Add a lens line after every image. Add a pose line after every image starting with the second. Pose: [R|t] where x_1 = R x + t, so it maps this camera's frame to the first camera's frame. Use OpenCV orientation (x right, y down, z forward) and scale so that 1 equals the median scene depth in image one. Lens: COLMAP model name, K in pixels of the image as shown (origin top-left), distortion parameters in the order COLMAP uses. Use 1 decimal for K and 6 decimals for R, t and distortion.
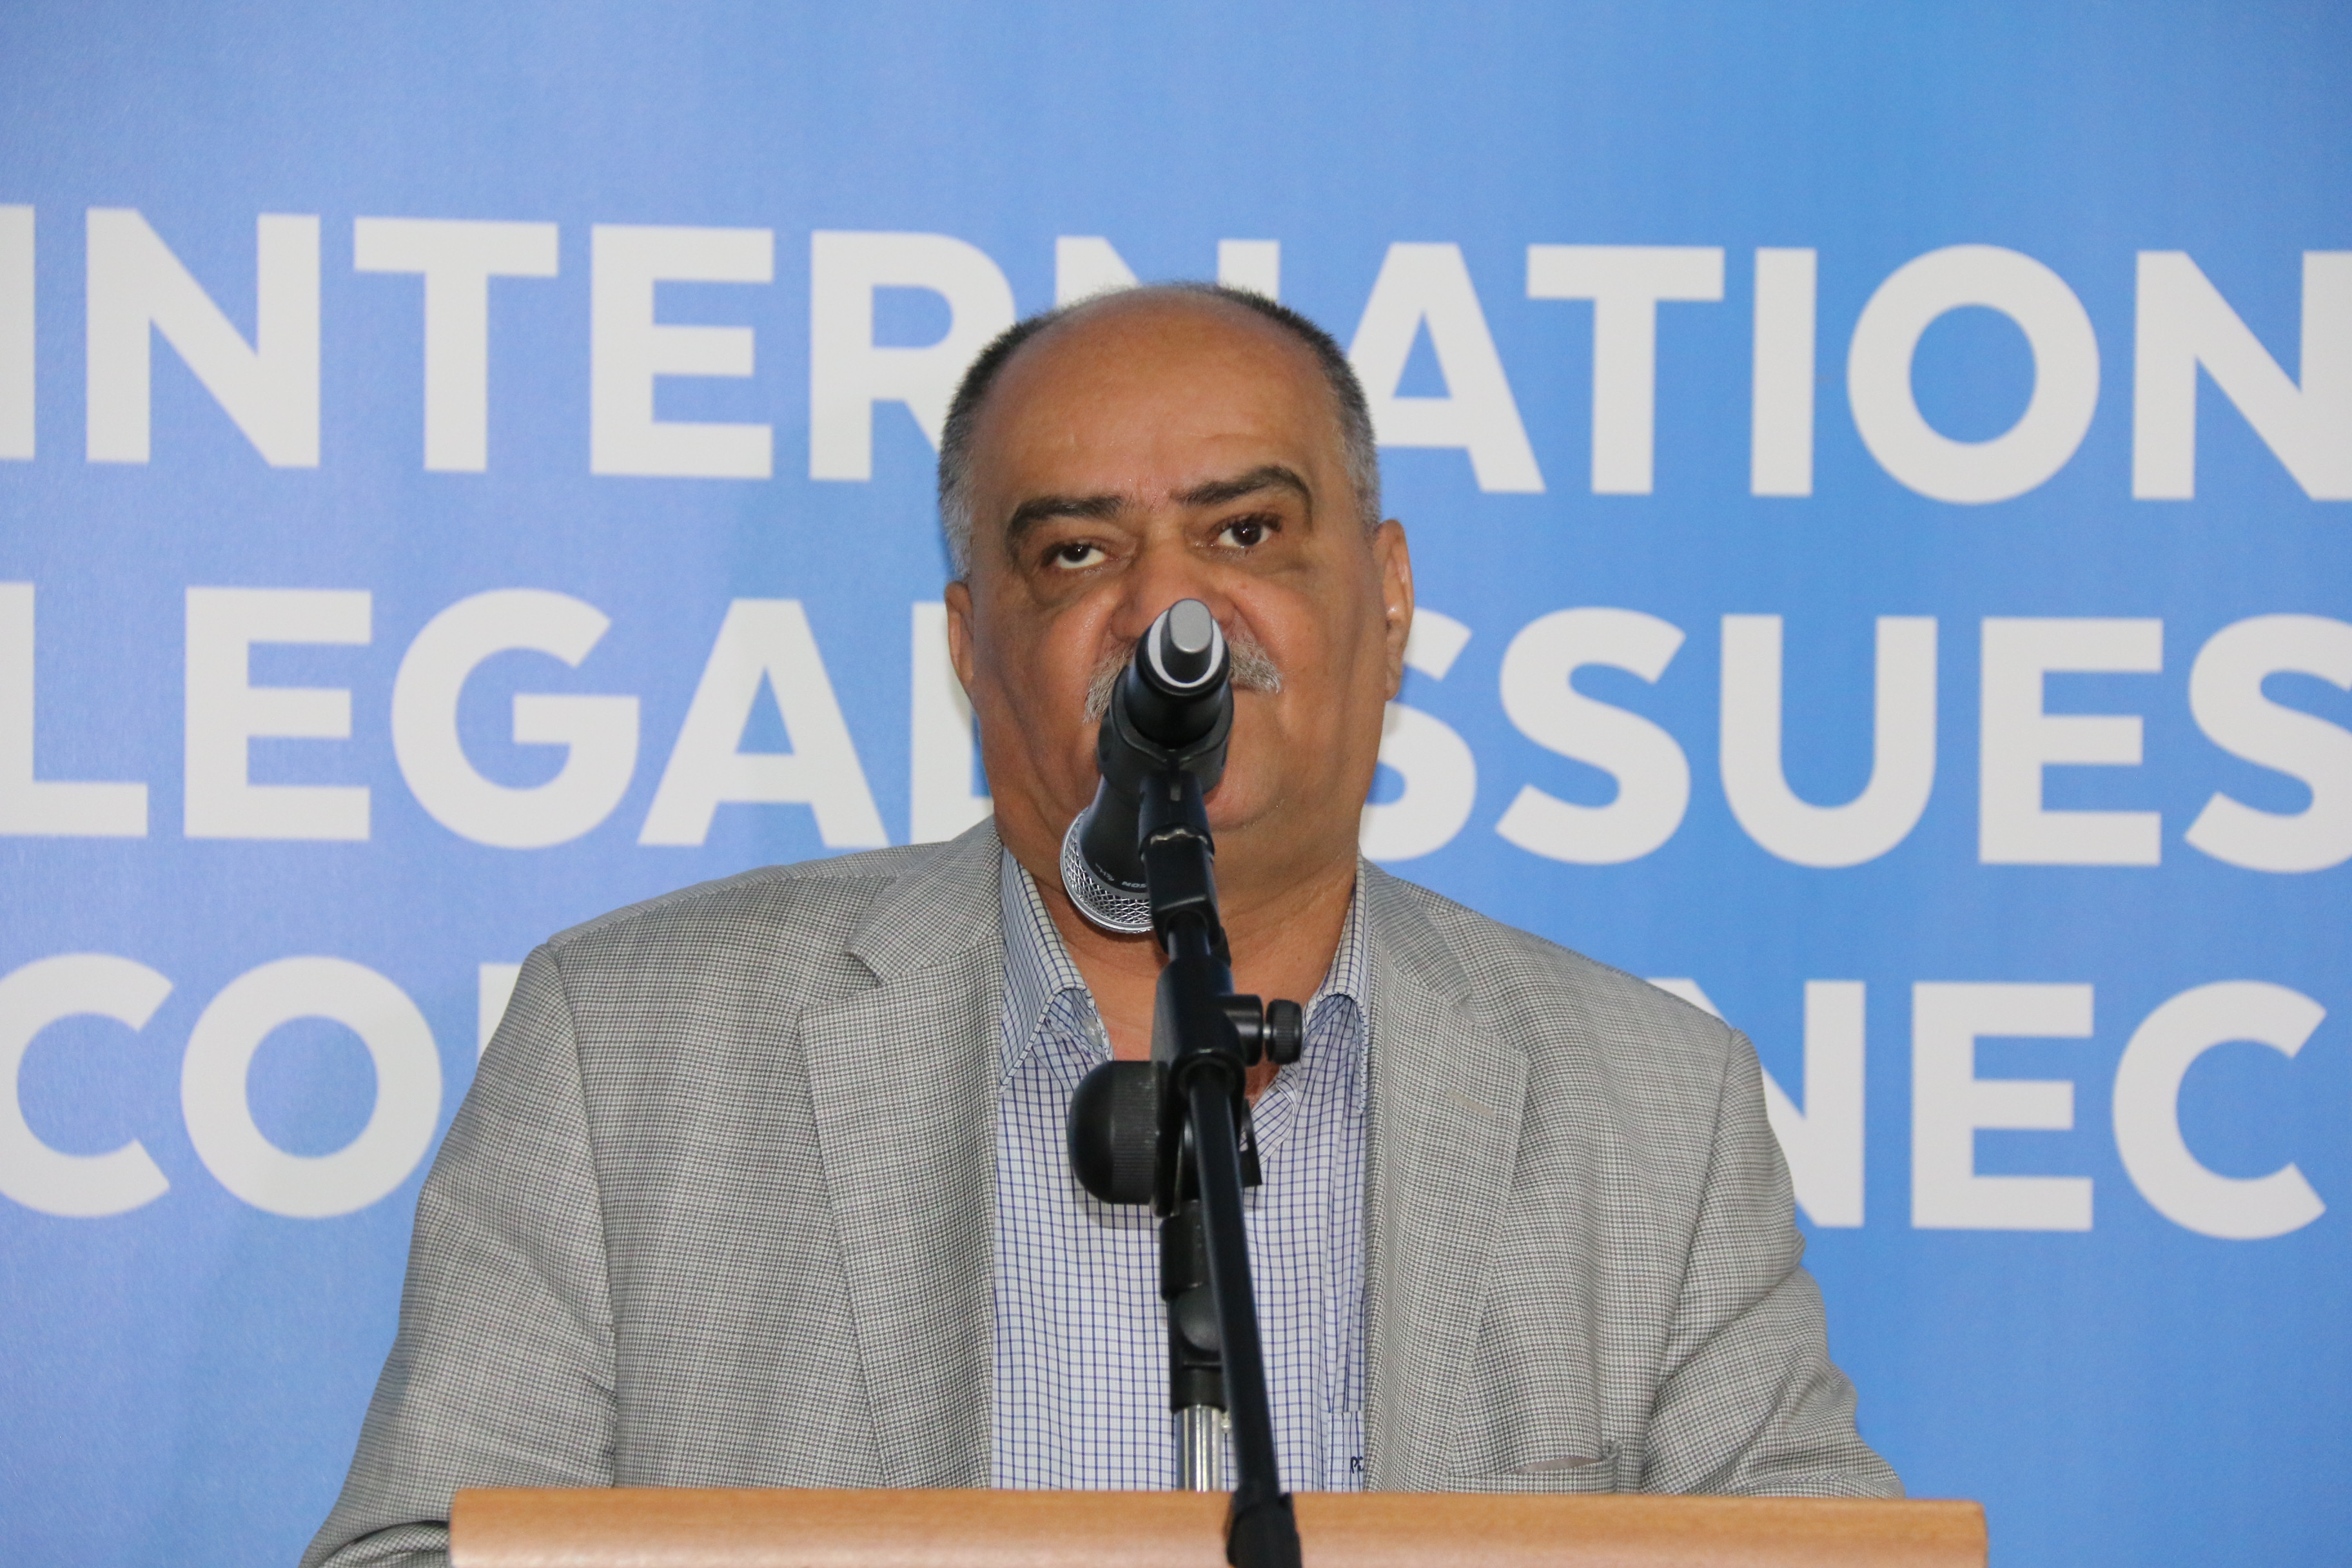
lens RADIAL K [[11757.2, 0, 1137.2], [0, 11757.2, 852.4], [0, 0, 1]] dist [1.813999, 0.000000]
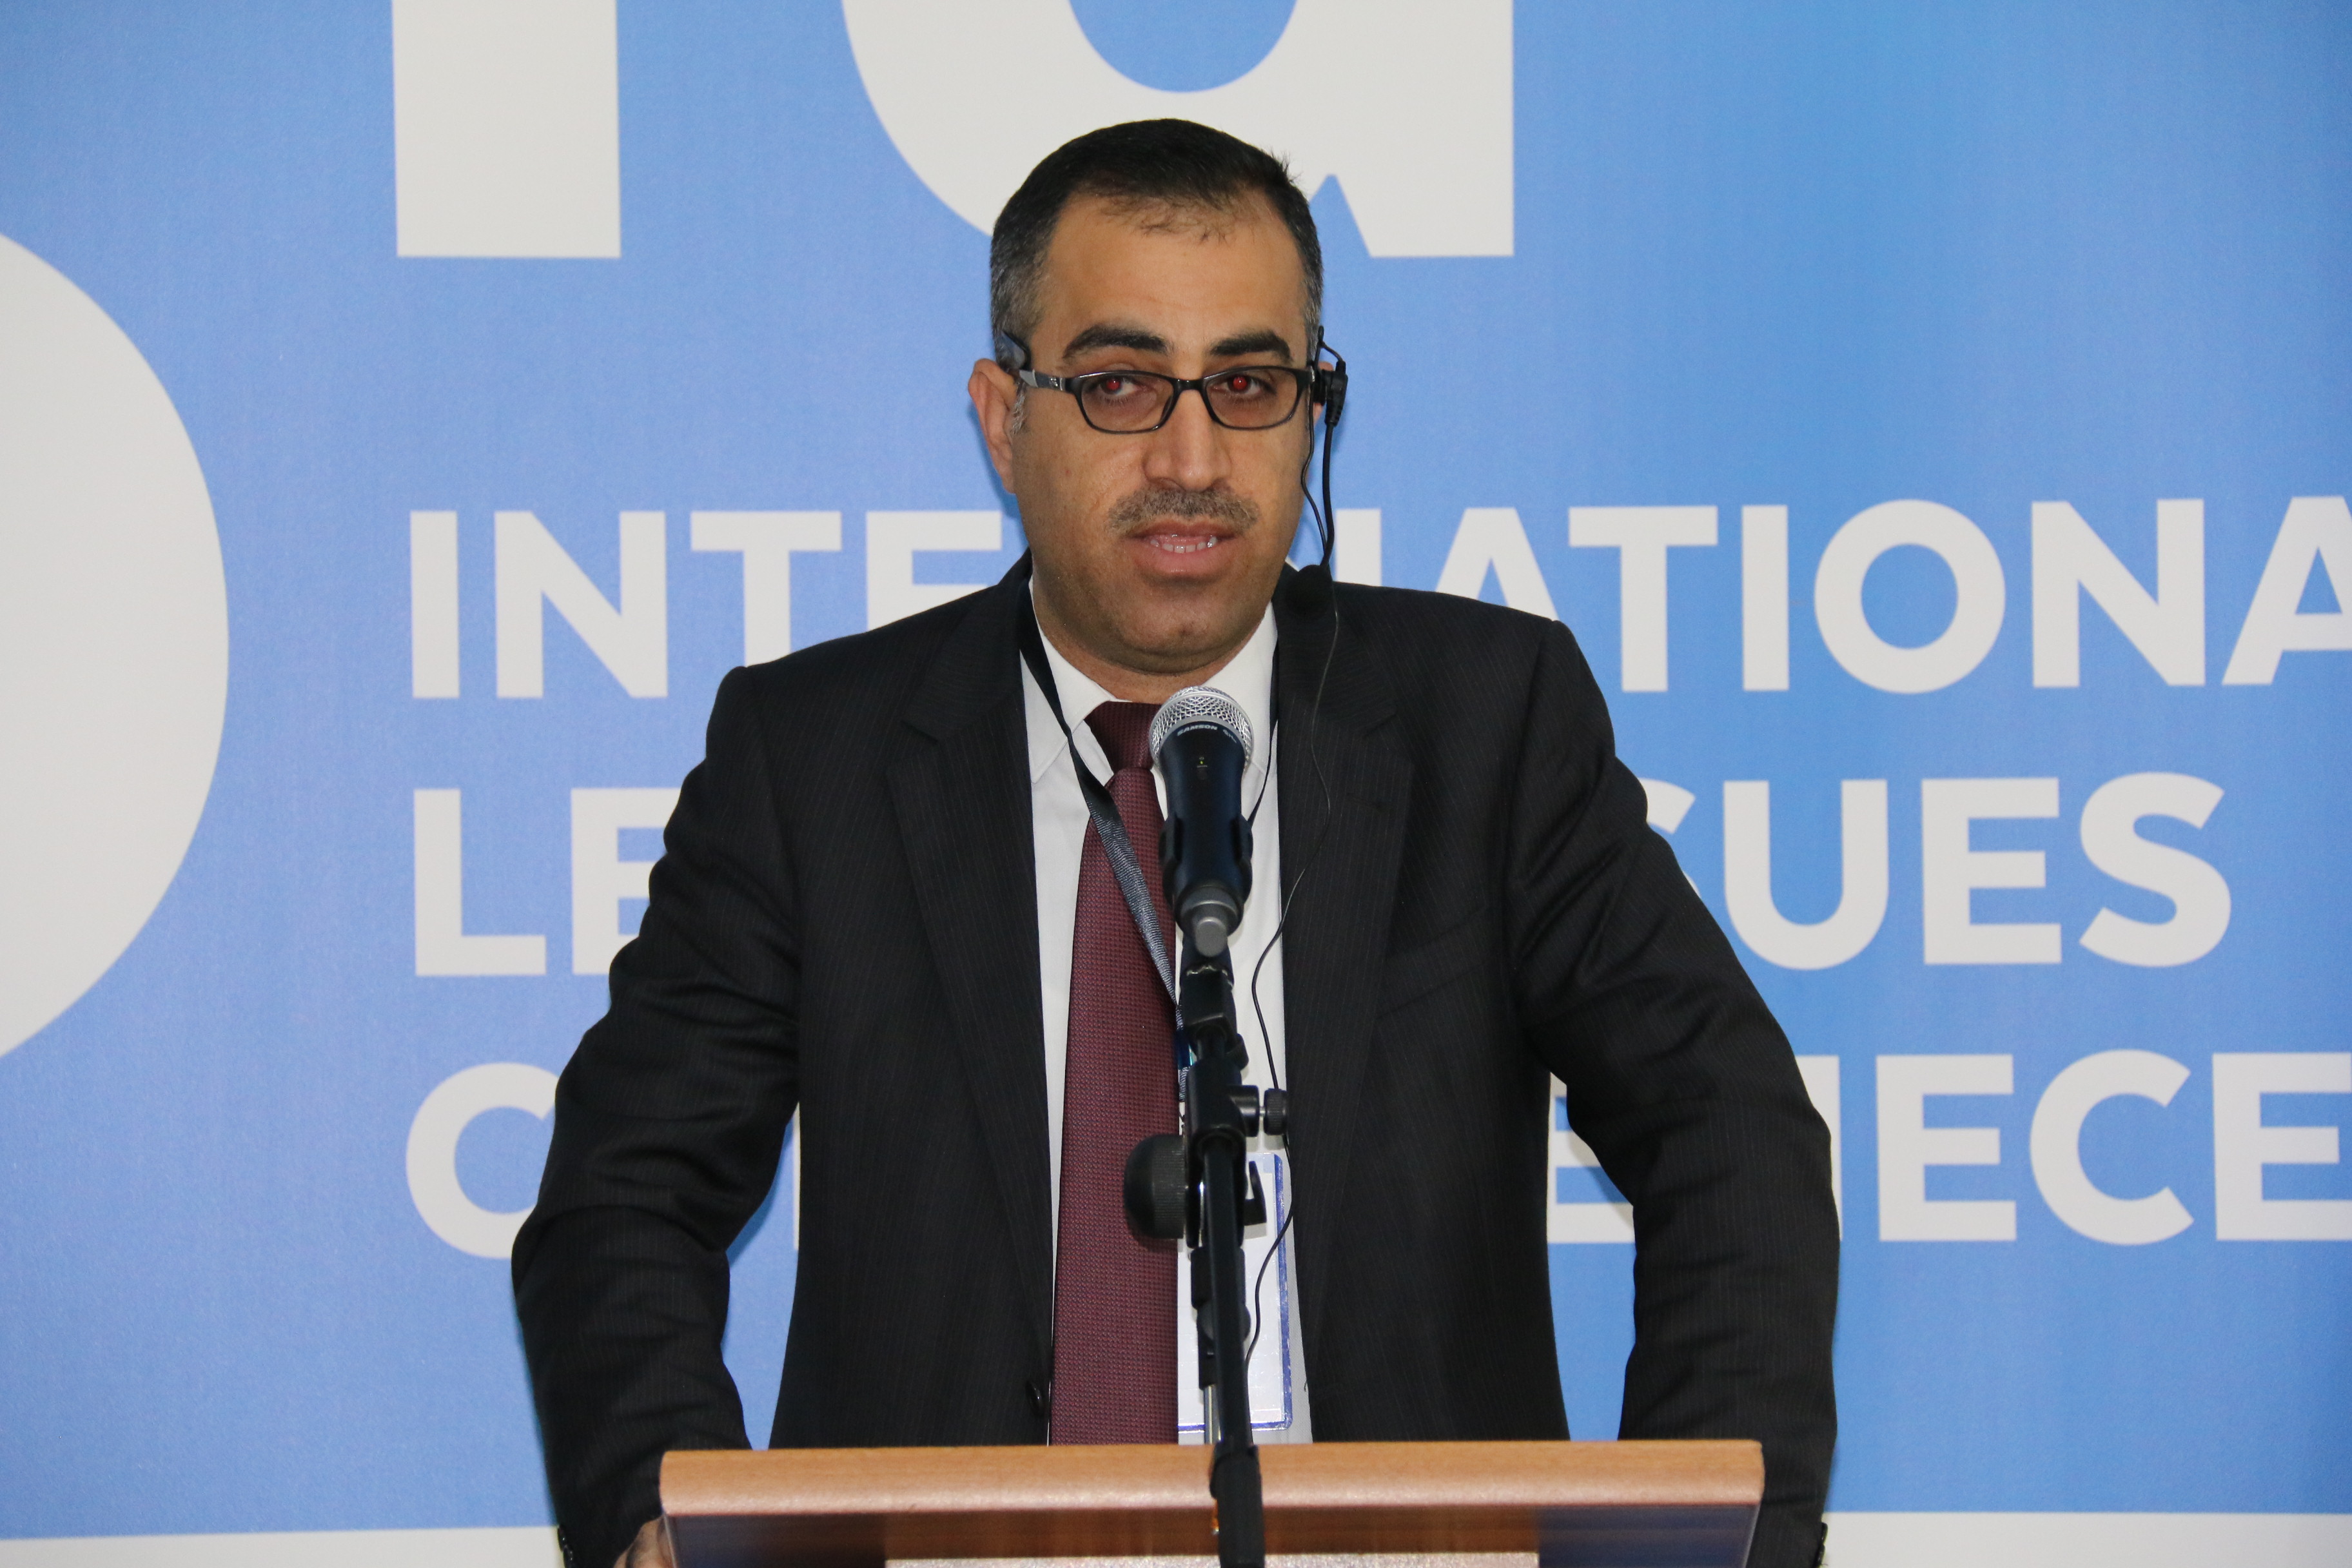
lens RADIAL K [[10312.7, 0, 1158.3], [0, 10312.7, 843.9], [0, 0, 1]] dist [1.514256, 0.000000]
pose [[0.998185, -0.022180, -0.055985, 0.051198], [0.021761, 0.999730, -0.008090, -0.005035], [0.056149, 0.006857, 0.998399, -0.164977]]
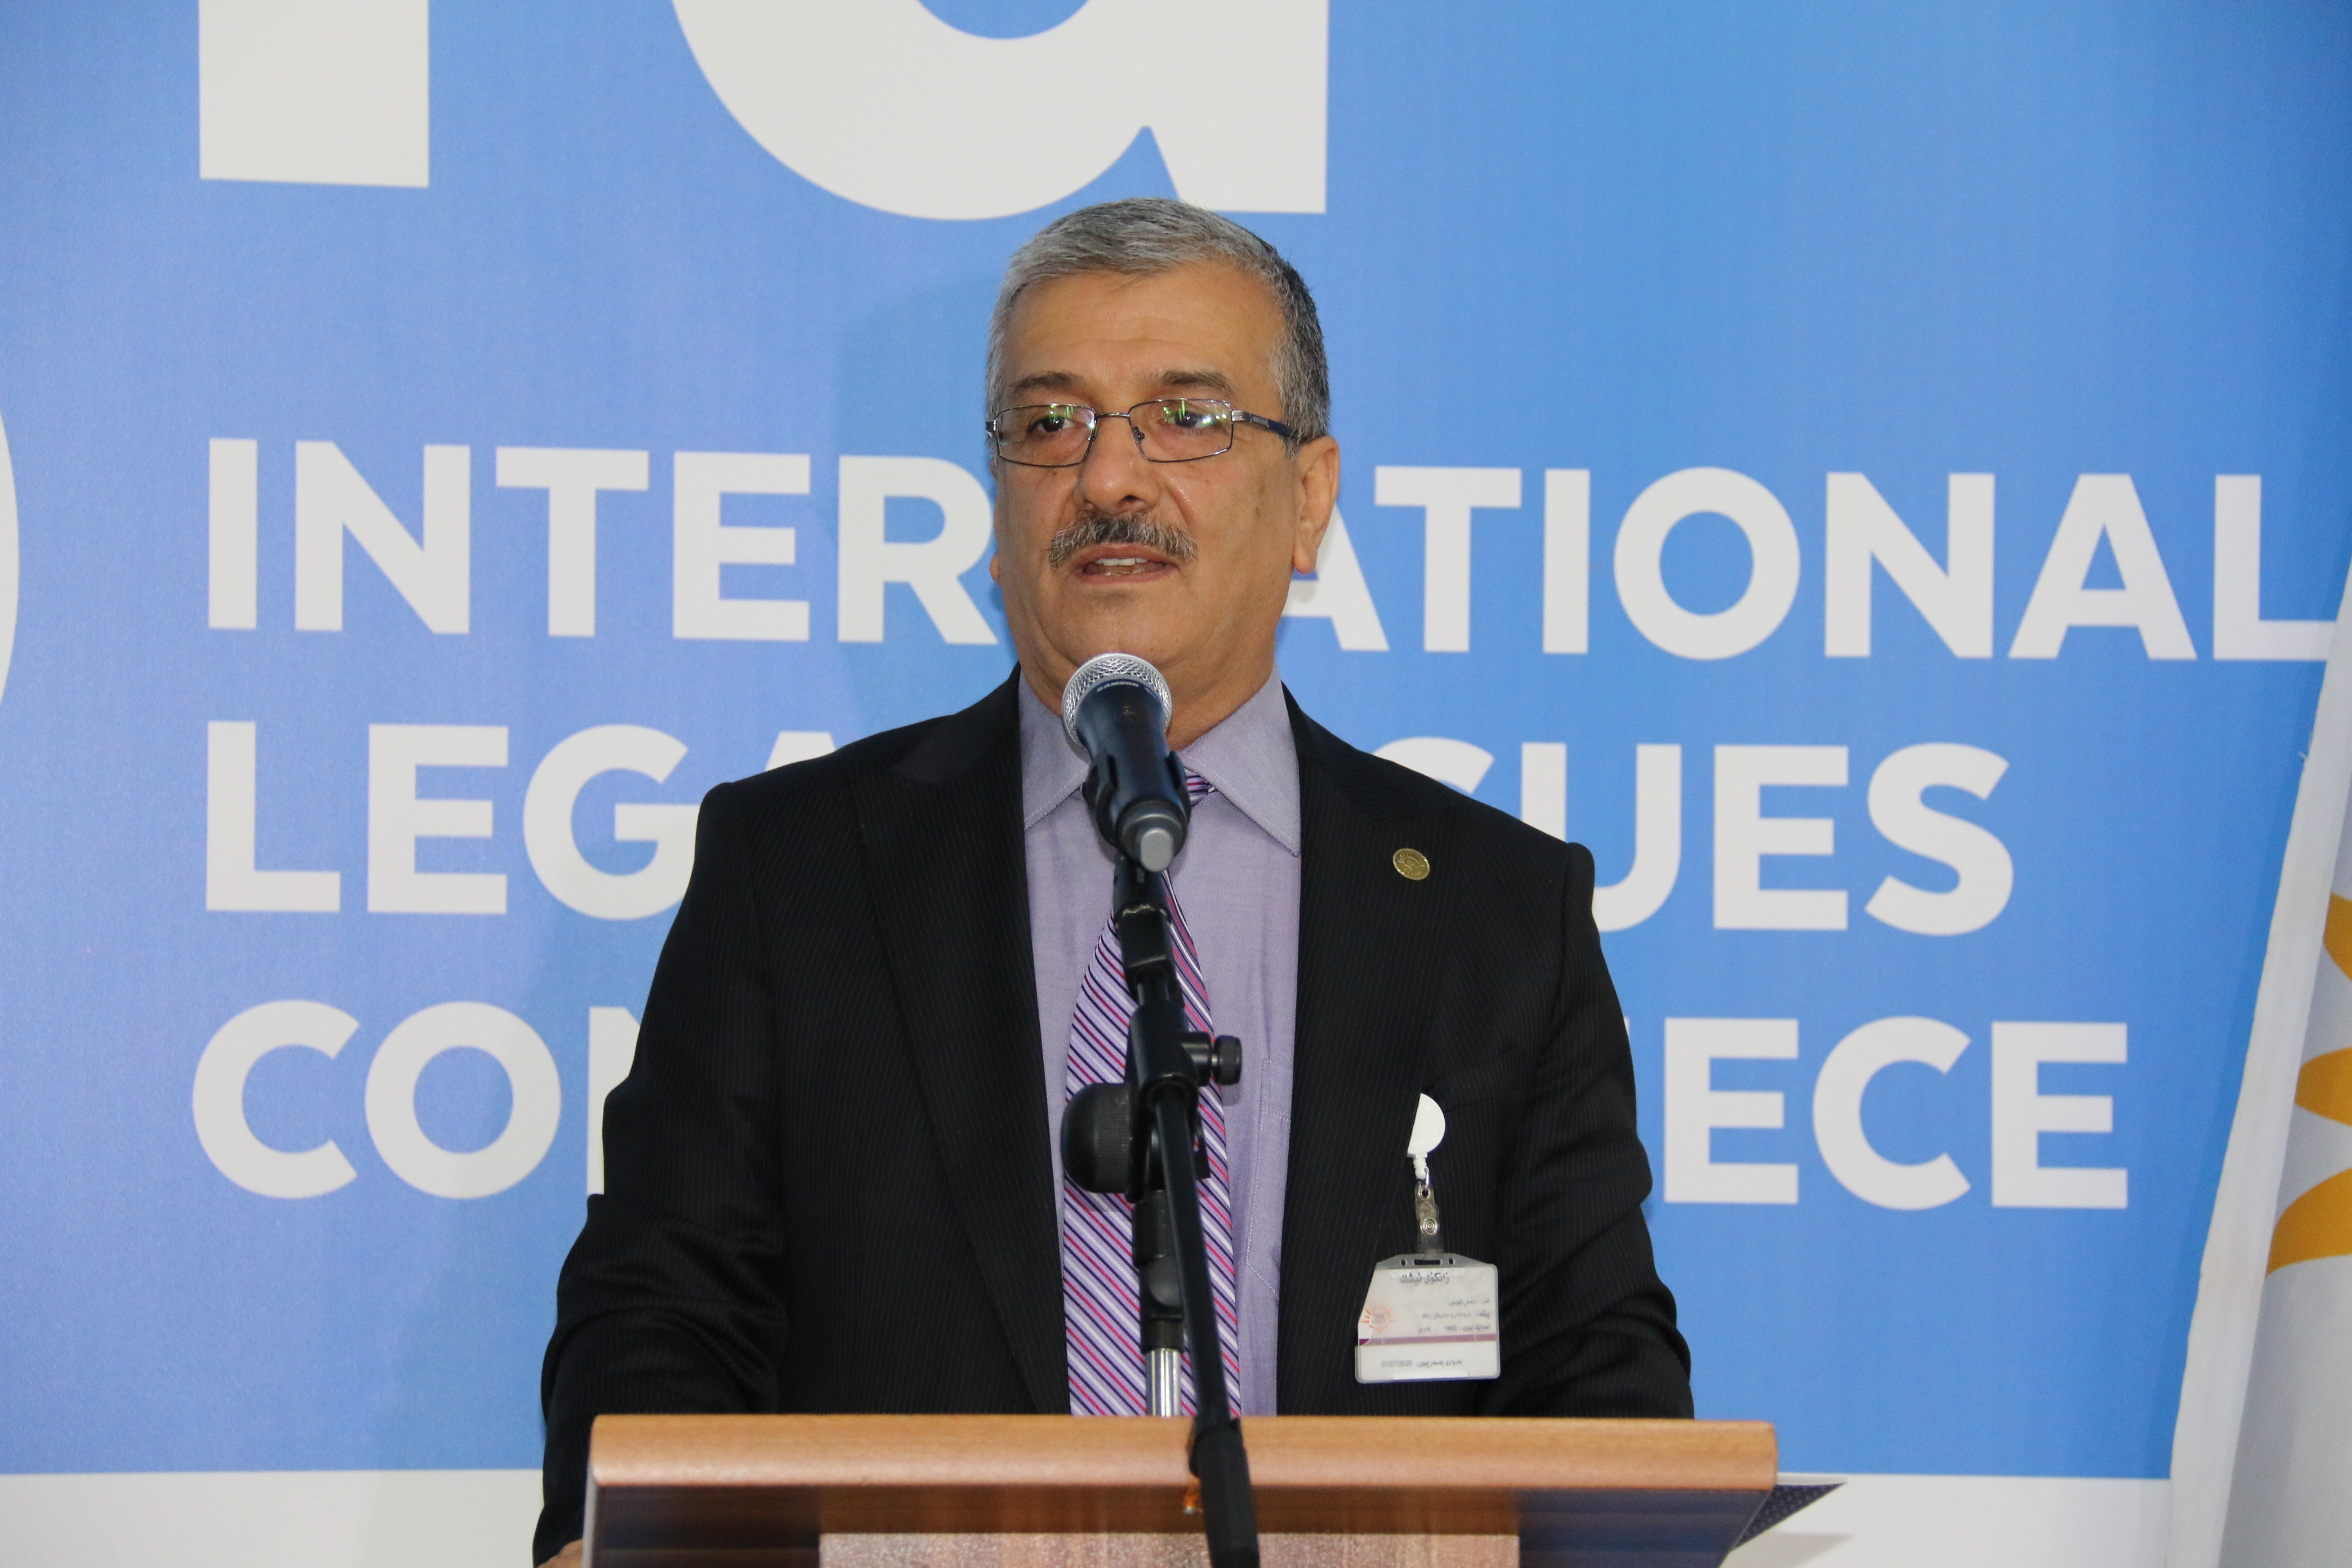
lens RADIAL K [[8509.7, 0, 1141.9], [0, 8509.7, 843.1], [0, 0, 1]] dist [1.140660, 0.000000]
pose [[0.999915, -0.001783, 0.012935, -0.005857], [0.001899, 0.999958, -0.008950, -0.000222], [-0.012919, 0.008974, 0.999876, 0.038014]]
